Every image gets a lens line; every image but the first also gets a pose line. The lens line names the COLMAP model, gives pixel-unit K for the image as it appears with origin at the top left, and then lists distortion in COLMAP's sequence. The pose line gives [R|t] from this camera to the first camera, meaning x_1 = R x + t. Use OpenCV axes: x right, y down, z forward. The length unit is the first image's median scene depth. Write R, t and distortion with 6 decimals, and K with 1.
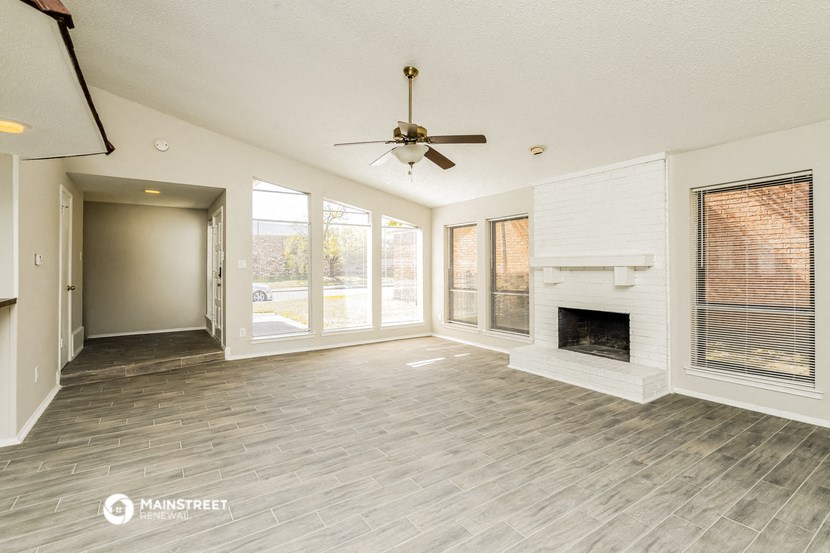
lens RADIAL K [[390.2, 0, 416.4], [0, 390.2, 271.2], [0, 0, 1]] dist [-0.002711, -0.000055]
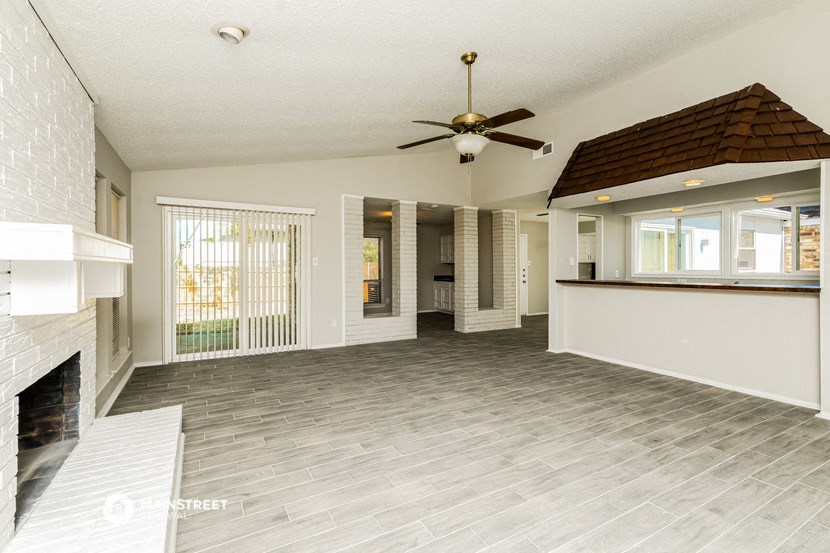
lens RADIAL K [[390.2, 0, 414.8], [0, 390.2, 269.7], [0, 0, 1]] dist [-0.002711, -0.000055]
pose [[-0.997053, 0.007794, 0.076322, 0.047191], [0.008824, 0.999874, 0.013166, -0.008495], [-0.076210, 0.013800, -0.996996, 1.962921]]
